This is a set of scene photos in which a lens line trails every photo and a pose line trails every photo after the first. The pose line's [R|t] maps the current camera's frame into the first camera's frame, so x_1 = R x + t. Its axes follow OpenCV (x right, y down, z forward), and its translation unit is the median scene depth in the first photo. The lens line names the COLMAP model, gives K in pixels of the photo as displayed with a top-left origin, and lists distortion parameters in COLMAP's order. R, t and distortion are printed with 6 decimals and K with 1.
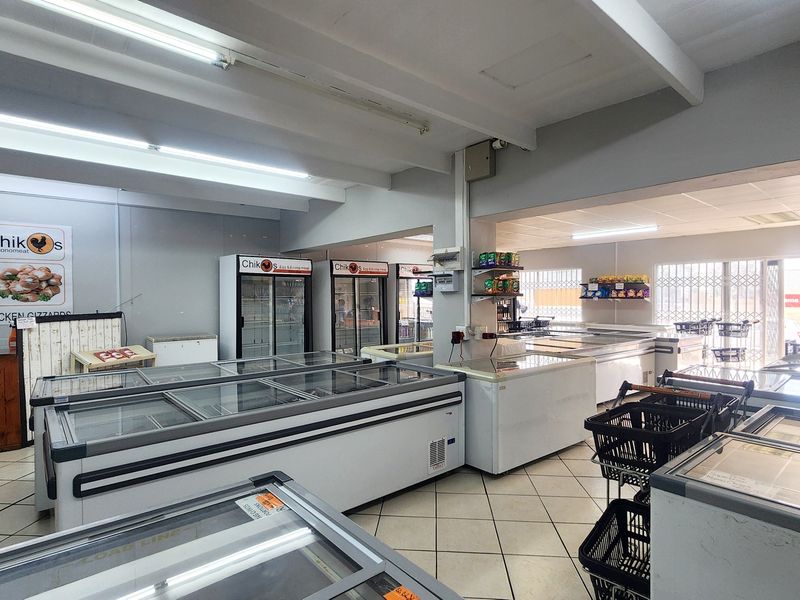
lens RADIAL K [[438.5, 0, 397.7], [0, 438.5, 300.9], [0, 0, 1]] dist [0.002752, -0.000131]
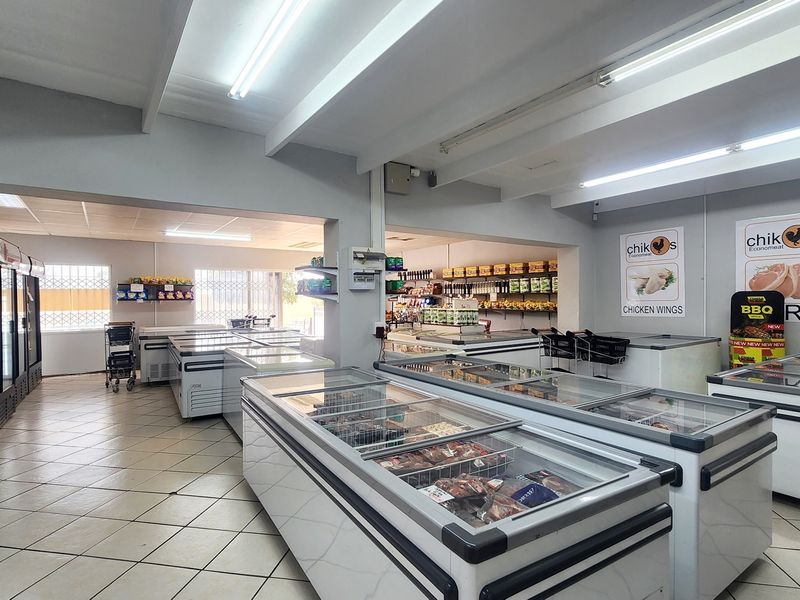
lens RADIAL K [[438.5, 0, 400.0], [0, 438.5, 298.3], [0, 0, 1]] dist [0.002752, -0.000131]
pose [[0.131284, 0.002147, 0.991342, -0.408831], [0.015209, 0.999876, -0.004180, 0.002162], [-0.991228, 0.015626, 0.131235, 0.356280]]
